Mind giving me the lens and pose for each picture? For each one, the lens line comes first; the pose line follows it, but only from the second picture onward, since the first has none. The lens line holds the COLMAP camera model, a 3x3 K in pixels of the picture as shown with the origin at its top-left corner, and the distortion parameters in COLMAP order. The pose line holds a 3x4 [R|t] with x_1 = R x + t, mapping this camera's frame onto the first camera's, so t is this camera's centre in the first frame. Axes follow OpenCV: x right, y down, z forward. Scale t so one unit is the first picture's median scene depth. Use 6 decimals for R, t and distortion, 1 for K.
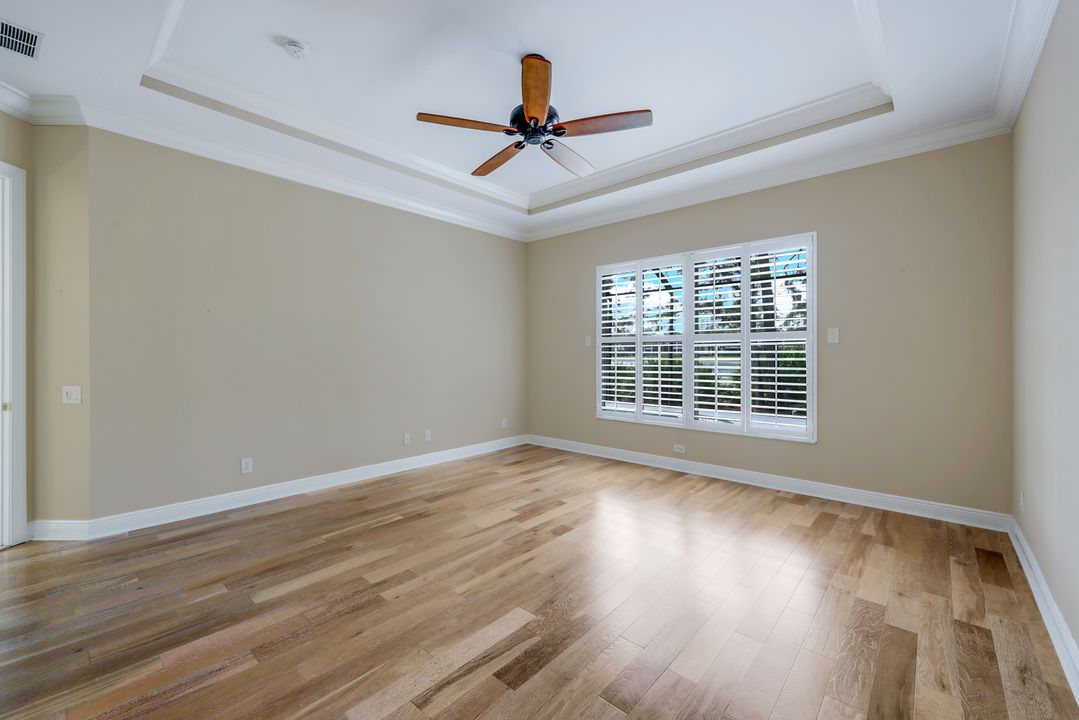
lens RADIAL K [[447.6, 0, 541.0], [0, 447.6, 355.1], [0, 0, 1]] dist [-0.001717, -0.000159]
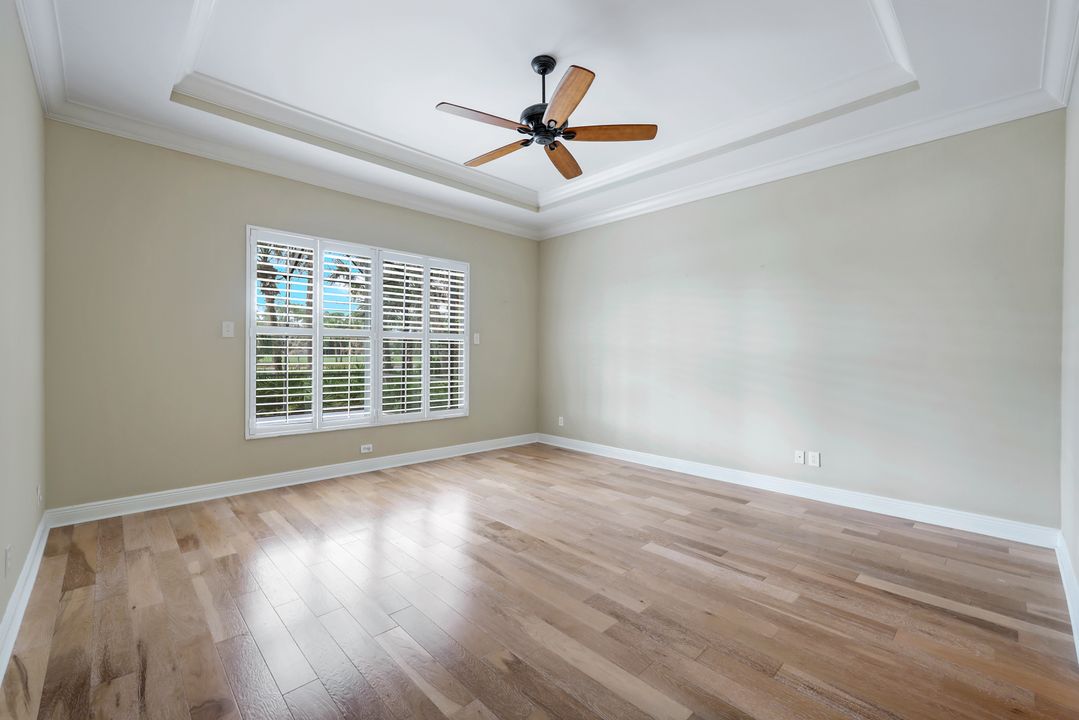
lens RADIAL K [[447.6, 0, 541.0], [0, 447.6, 355.1], [0, 0, 1]] dist [-0.001717, -0.000159]
pose [[0.074921, 0.000345, 0.997189, -1.041203], [-0.000714, 1.000000, -0.000293, 0.012759], [-0.997189, -0.000690, 0.074922, 0.923294]]
